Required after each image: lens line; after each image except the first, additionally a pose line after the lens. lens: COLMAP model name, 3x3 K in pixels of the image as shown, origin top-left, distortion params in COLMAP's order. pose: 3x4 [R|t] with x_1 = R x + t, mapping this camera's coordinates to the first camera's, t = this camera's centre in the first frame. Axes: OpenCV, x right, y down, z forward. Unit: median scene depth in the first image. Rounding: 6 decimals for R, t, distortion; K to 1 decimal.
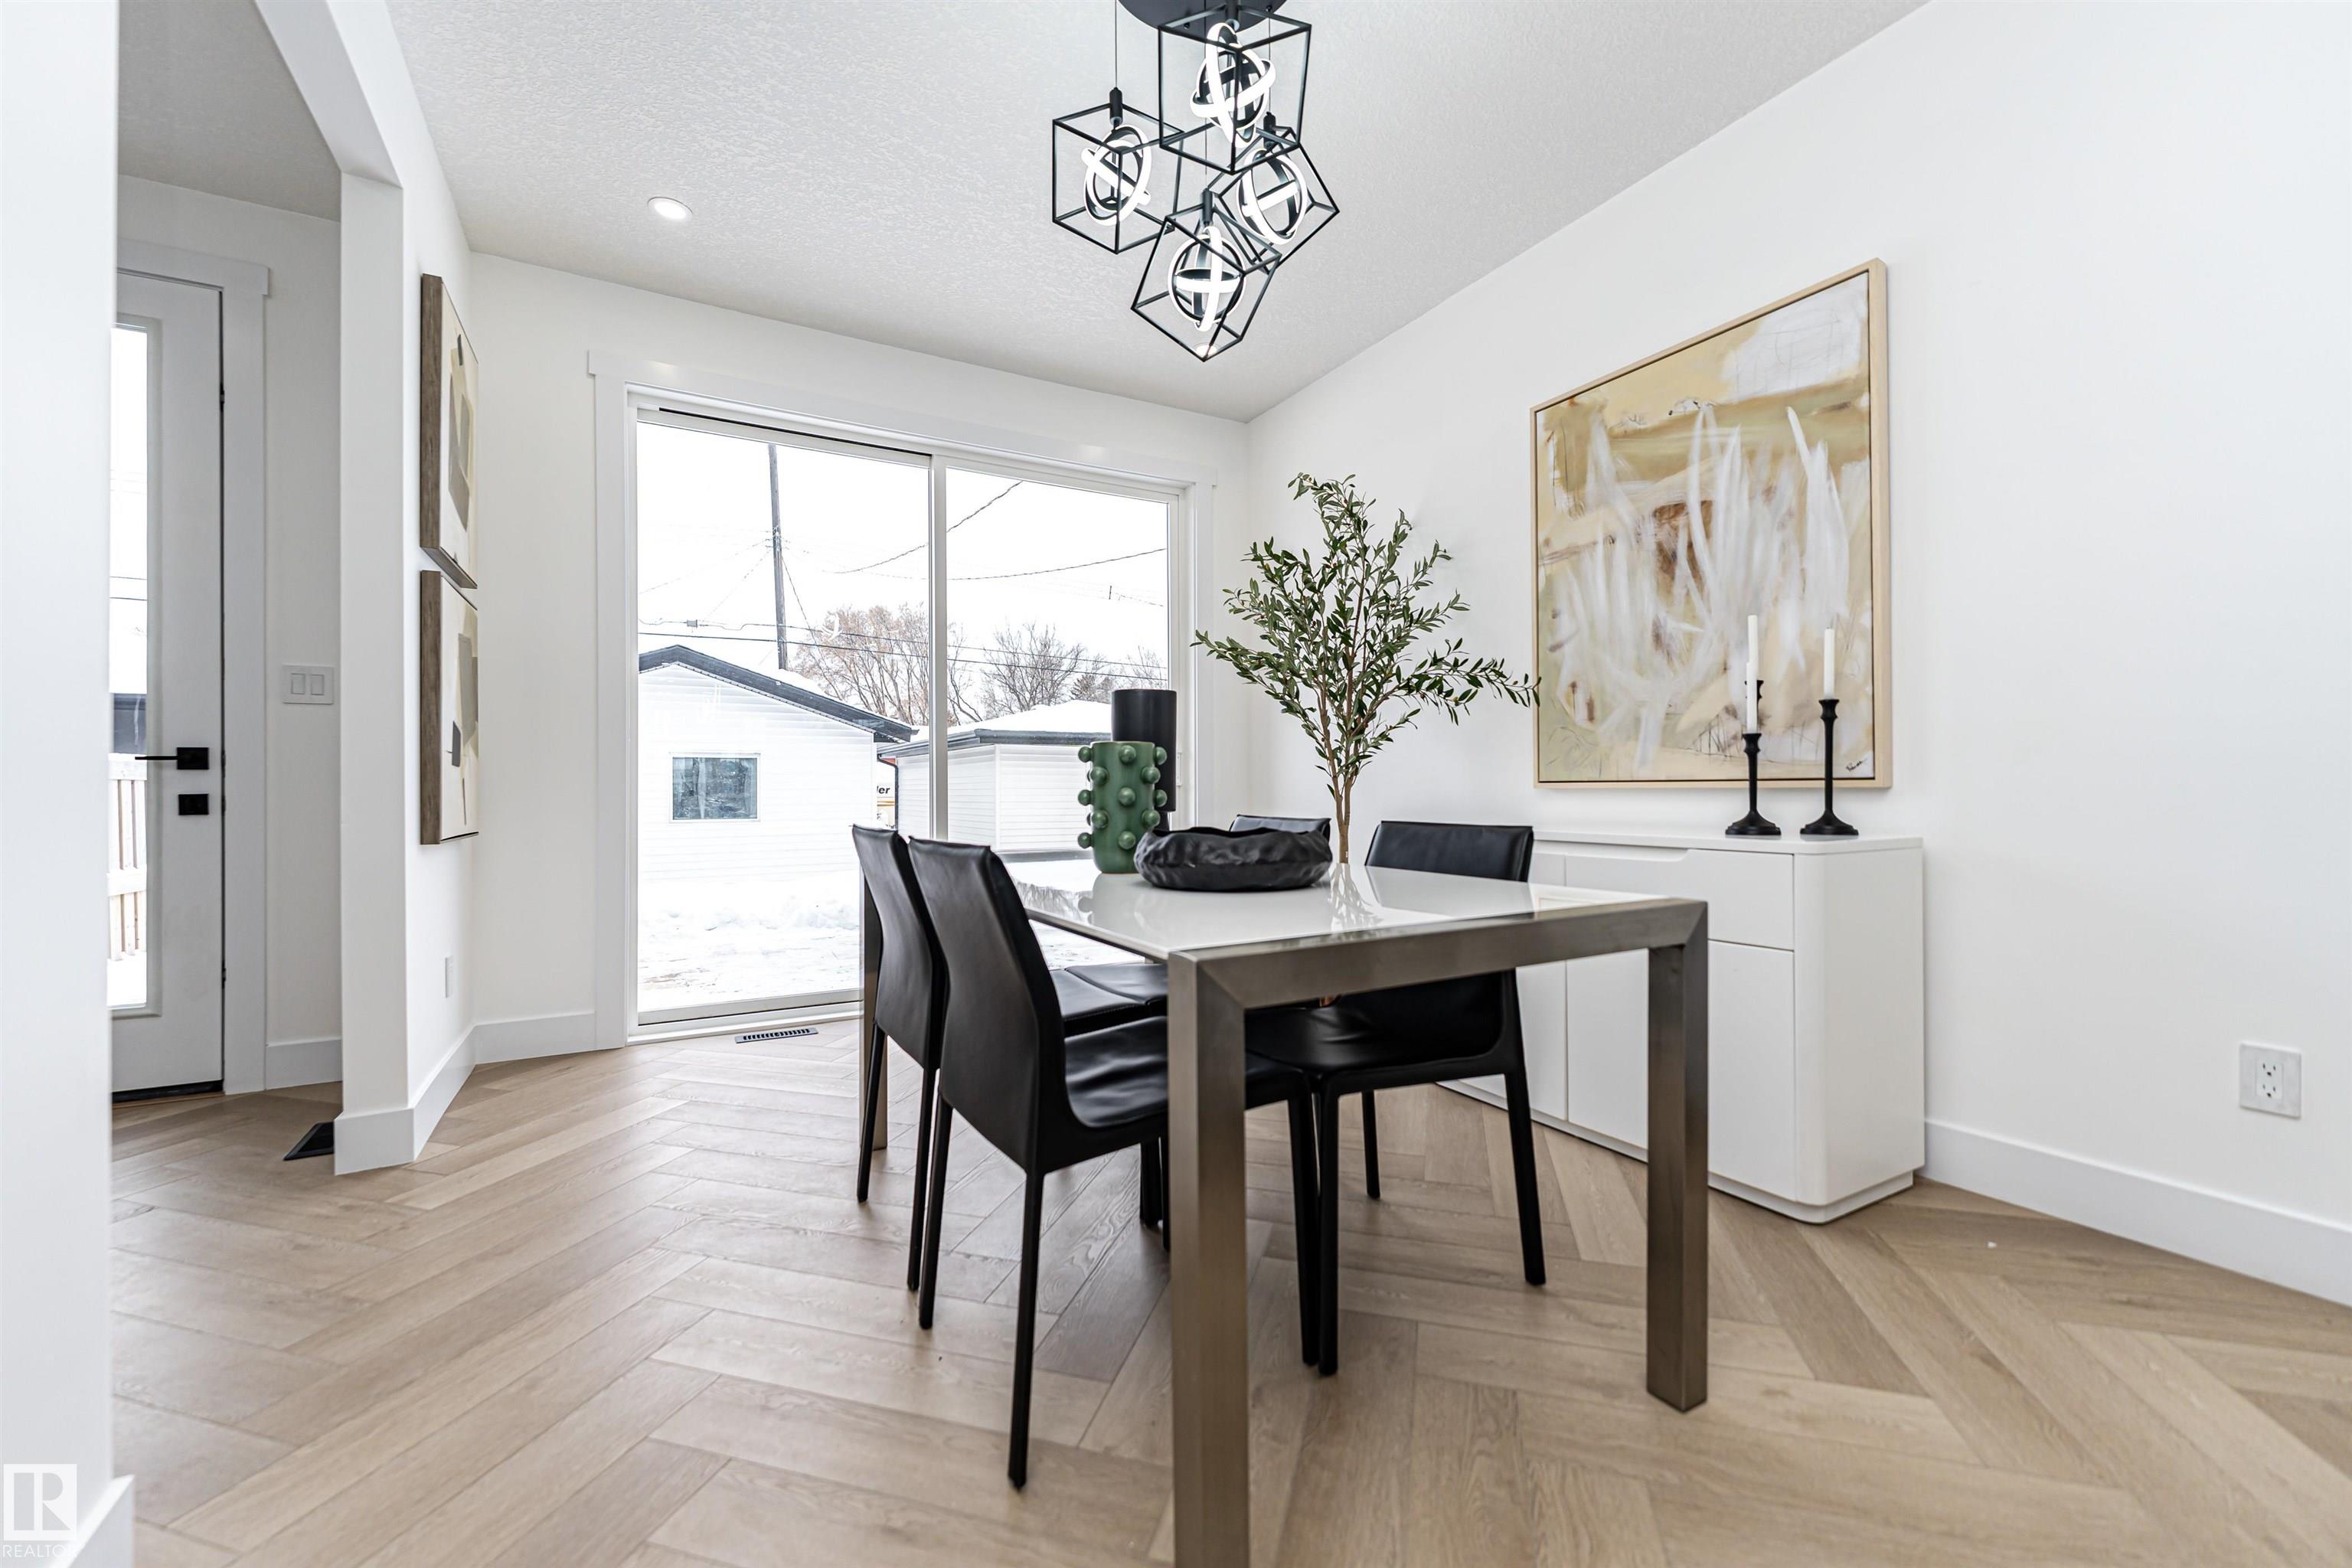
lens RADIAL K [[943.2, 0, 1178.2], [0, 943.2, 787.9], [0, 0, 1]] dist [-0.000132, -0.000302]
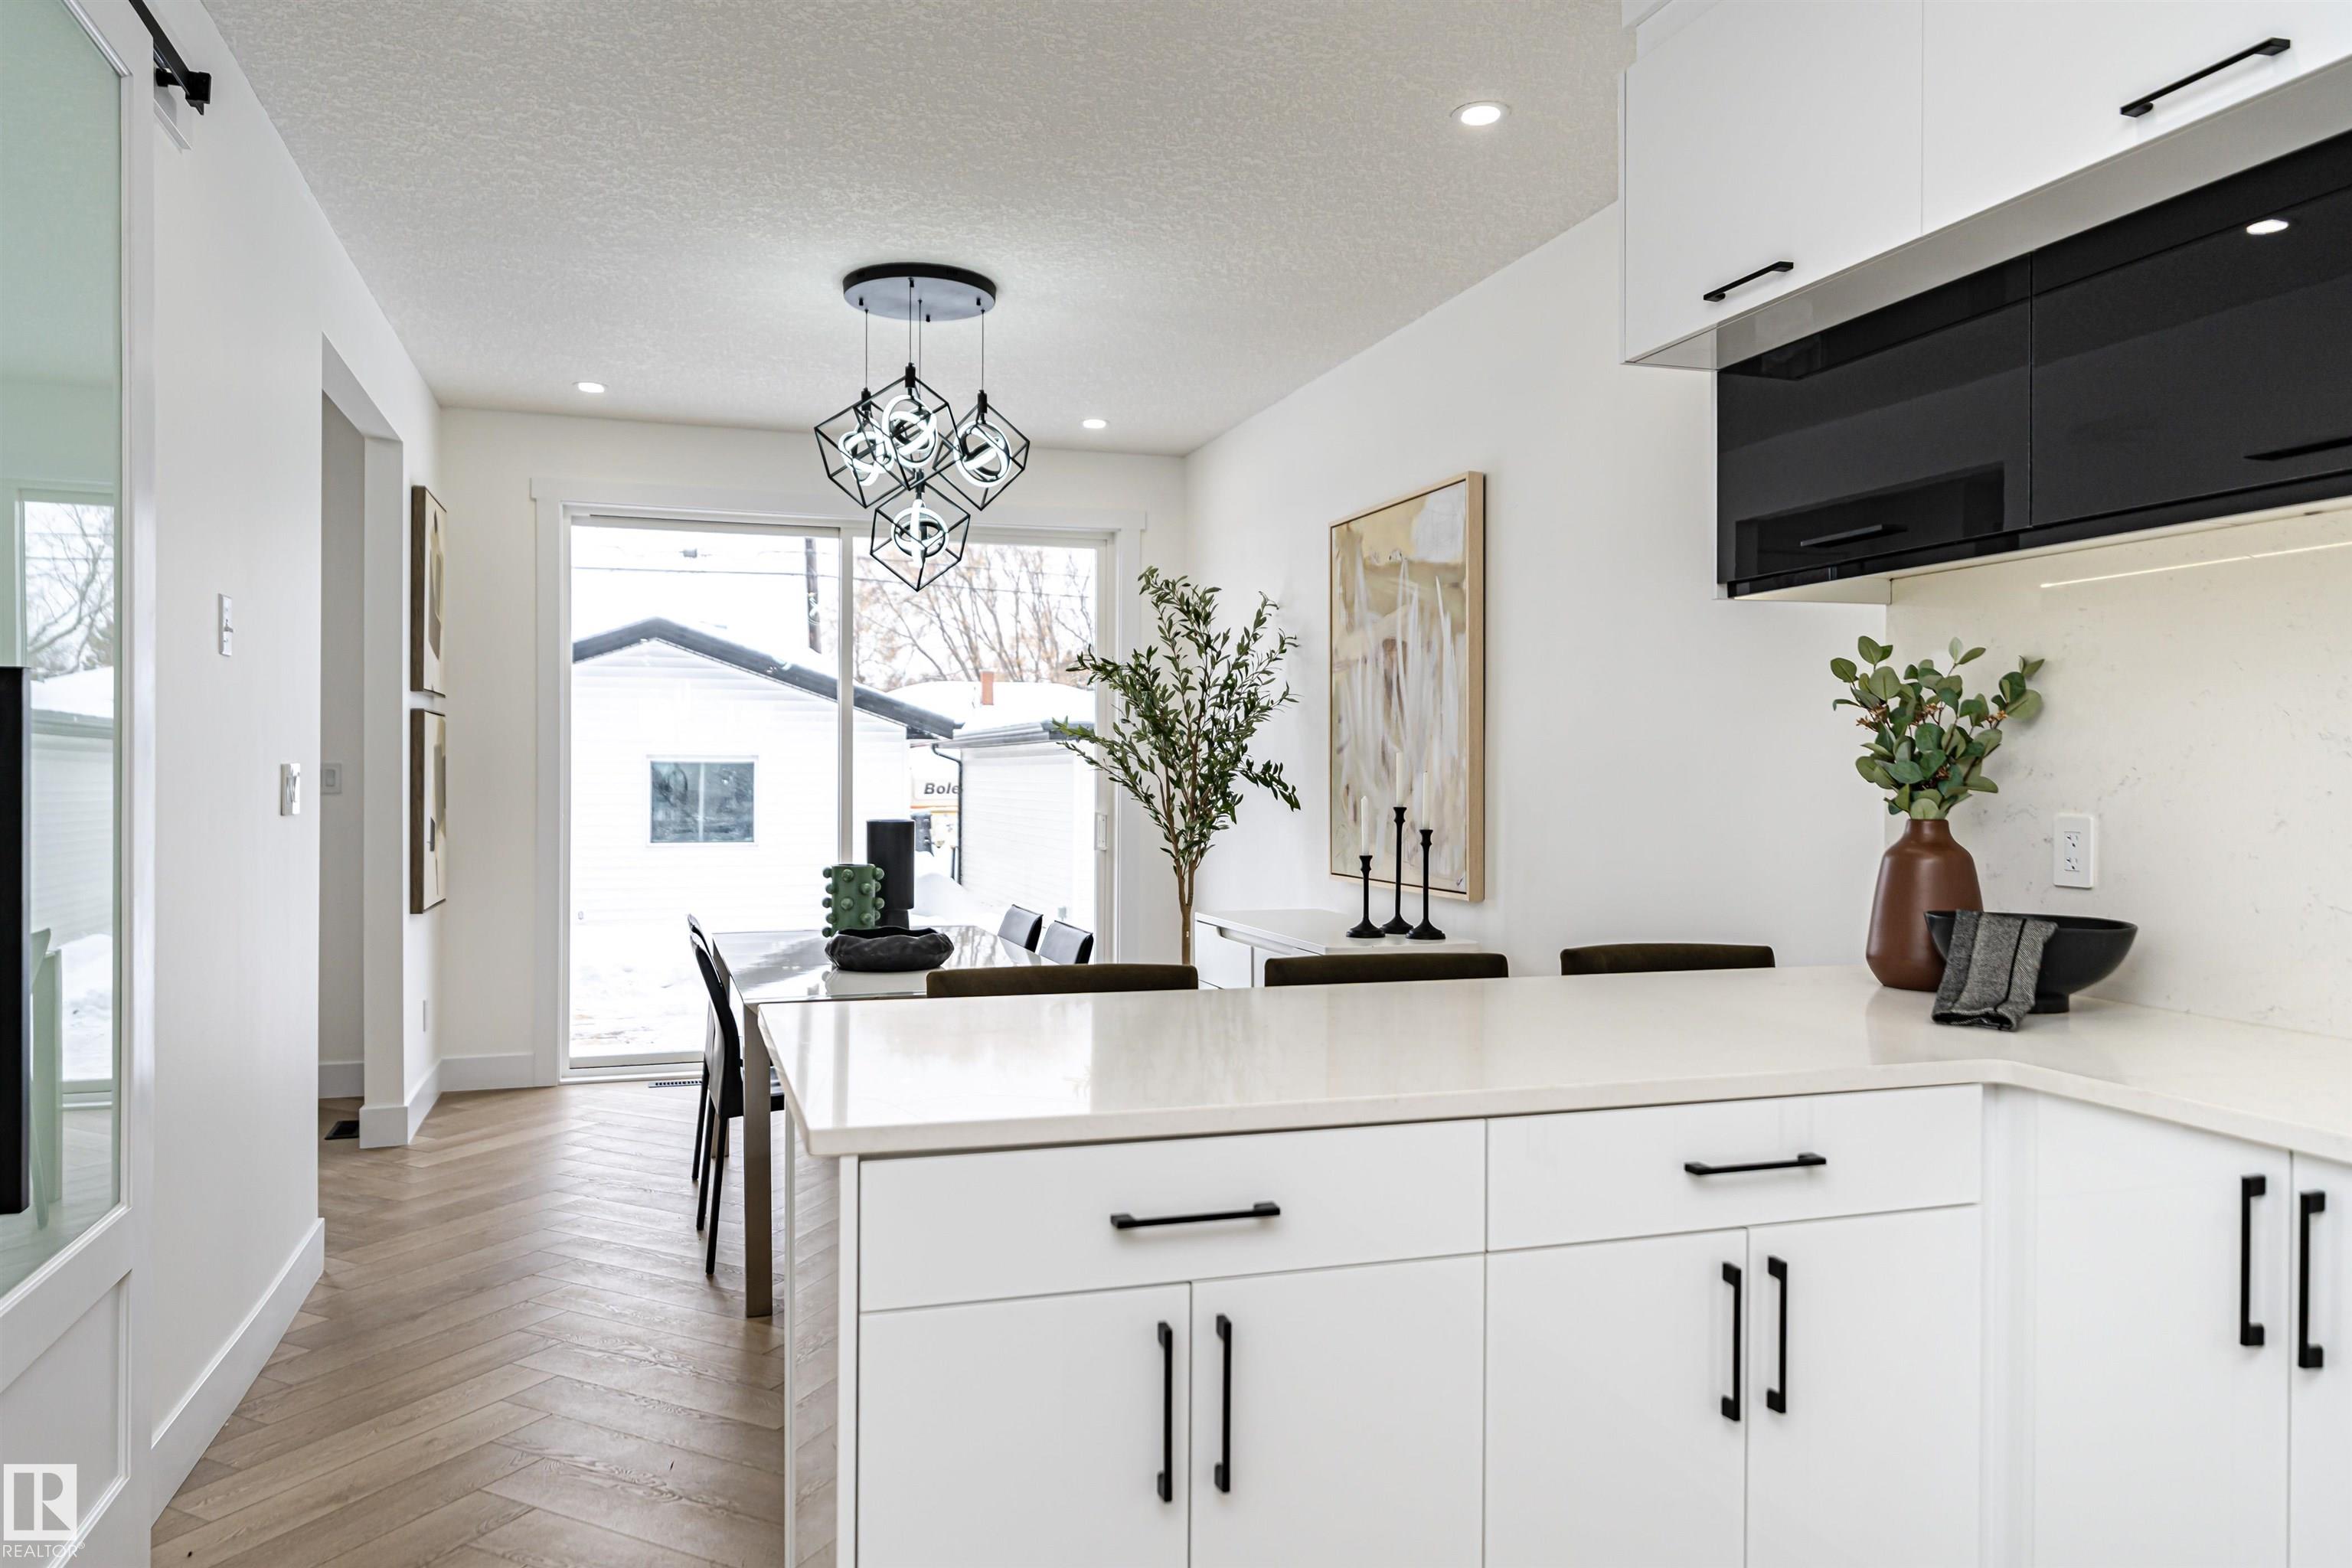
lens RADIAL K [[1588.5, 0, 1173.9], [0, 1588.5, 783.8], [0, 0, 1]] dist [0.003175, -0.001849]
pose [[0.981750, 0.008796, -0.189972, 0.624660], [-0.007495, 0.999943, 0.007566, -0.136971], [0.190028, -0.006004, 0.981760, -0.917048]]
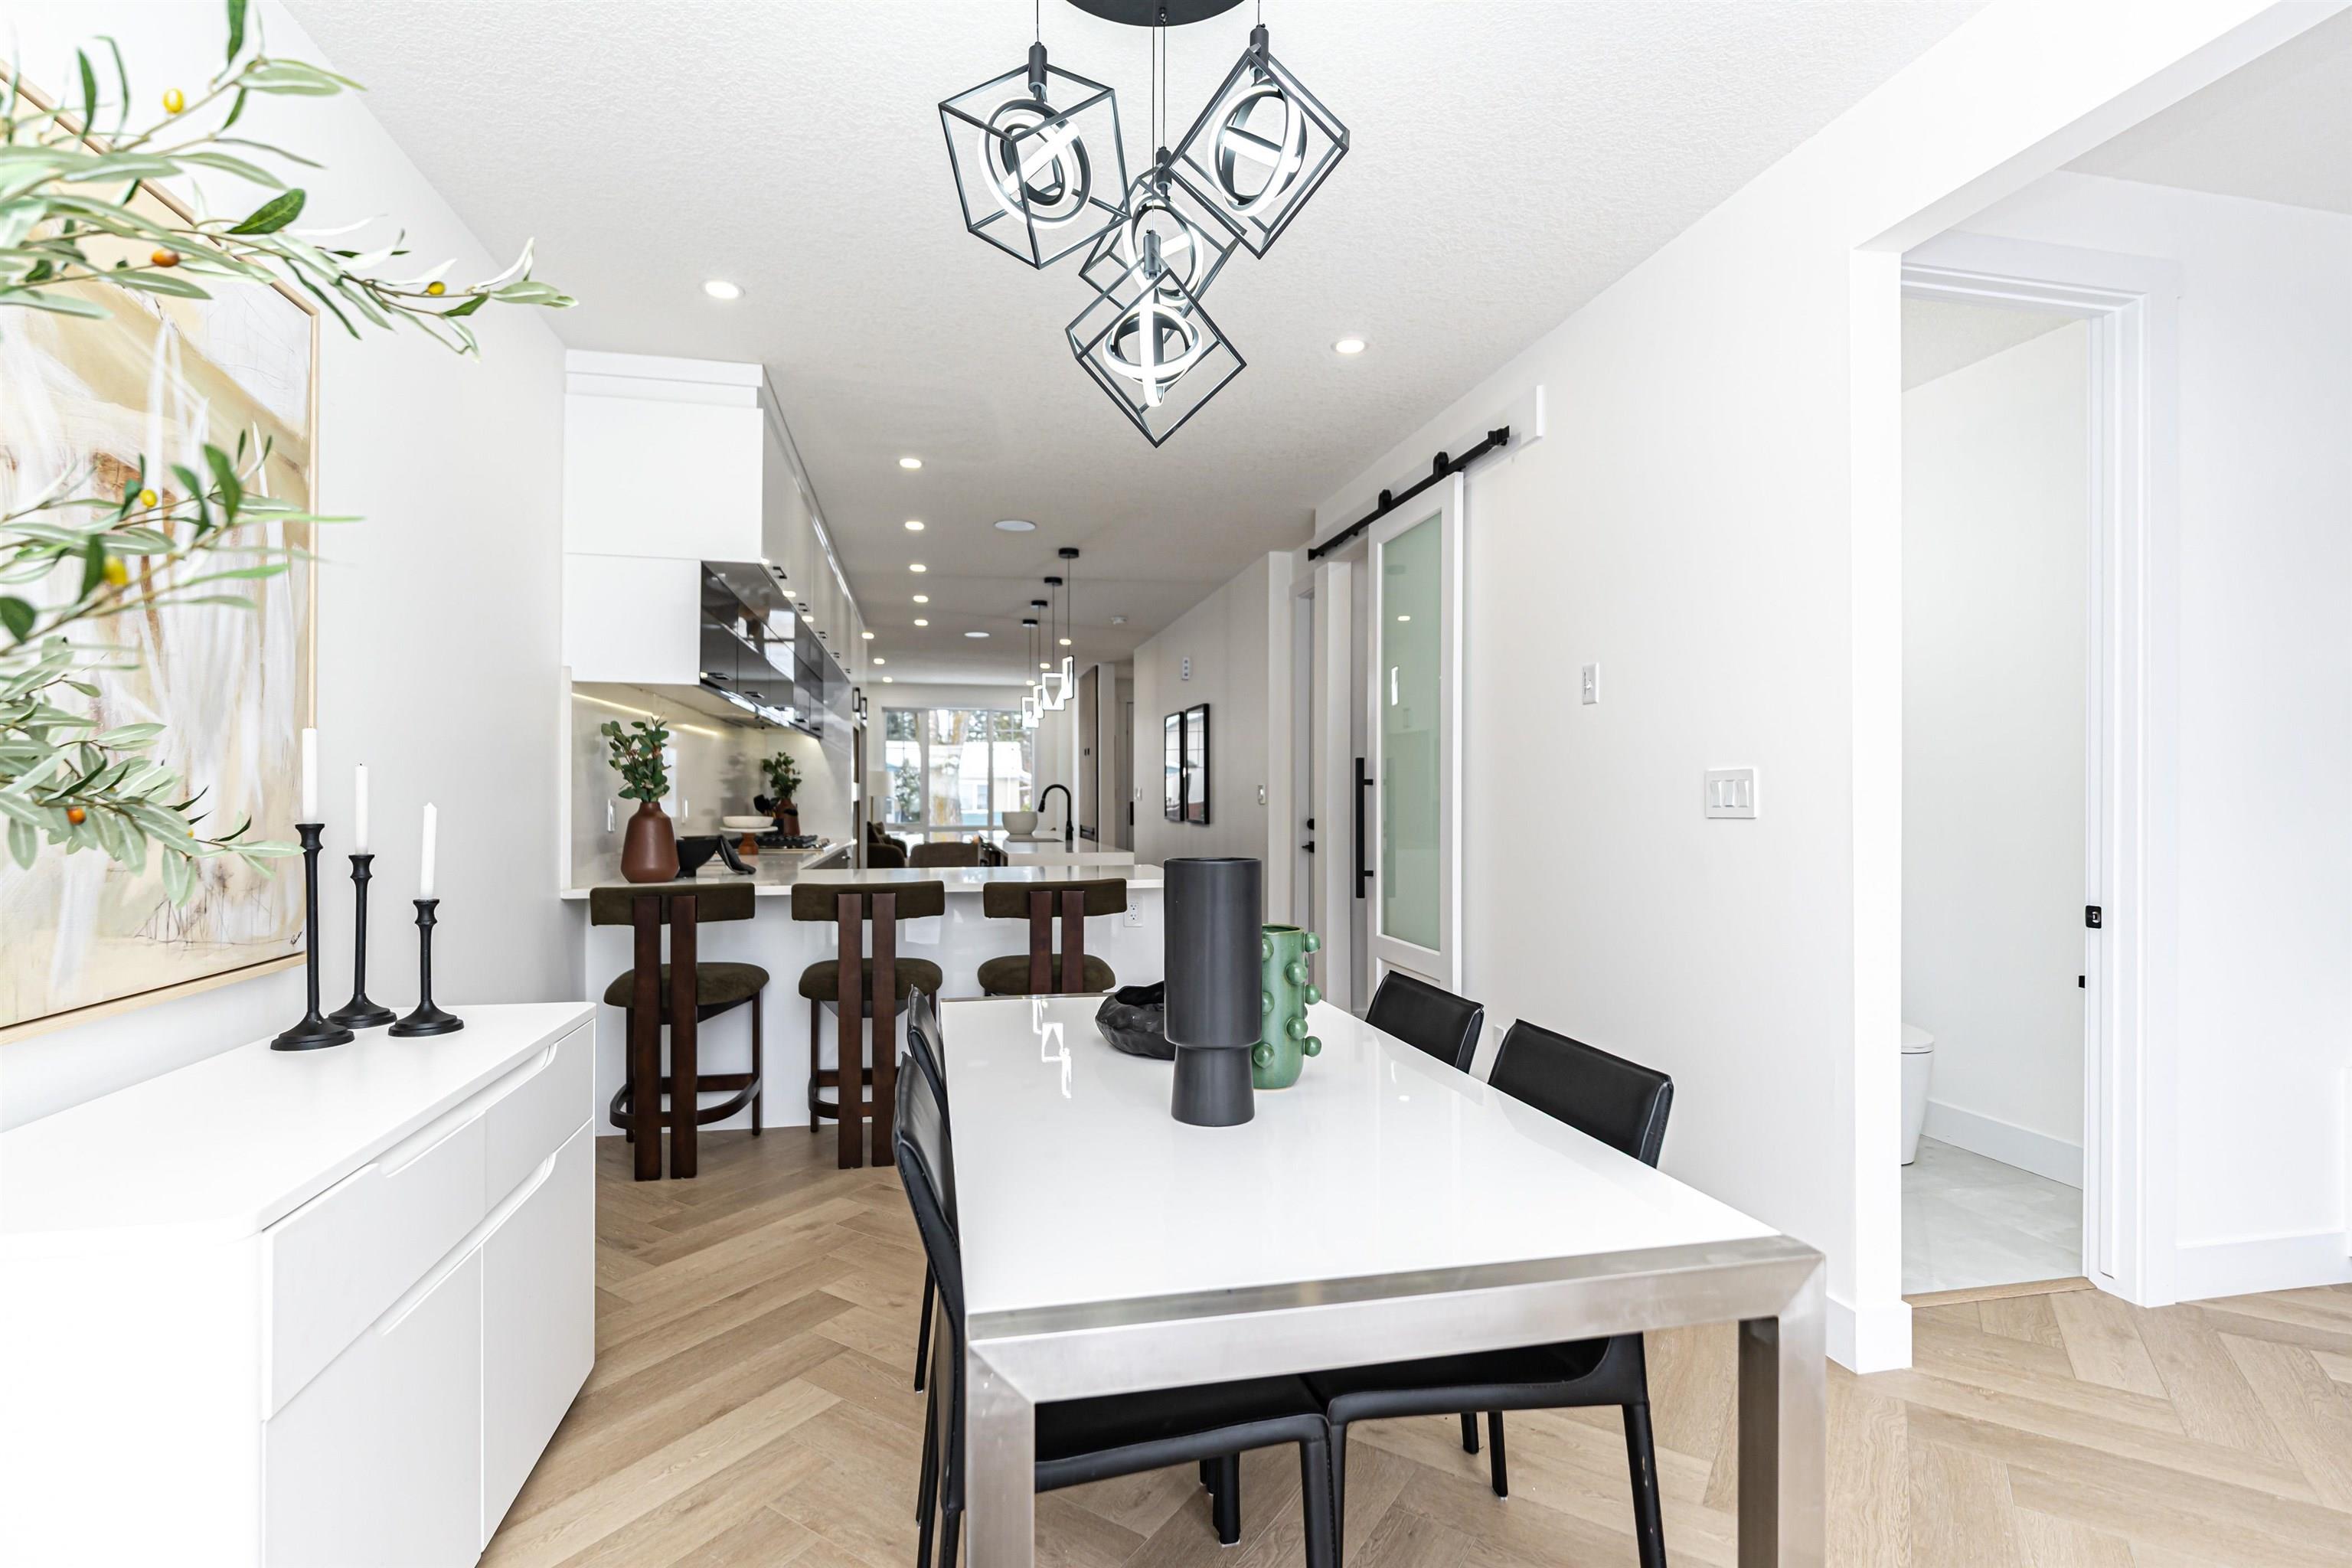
lens RADIAL K [[1082.9, 0, 1174.2], [0, 1082.9, 785.6], [0, 0, 1]] dist [-0.001653, -0.000183]
pose [[-0.955965, 0.006586, 0.293405, -0.191708], [0.003457, 0.999932, -0.011181, -0.113345], [-0.293459, -0.009675, -0.955923, 1.363387]]
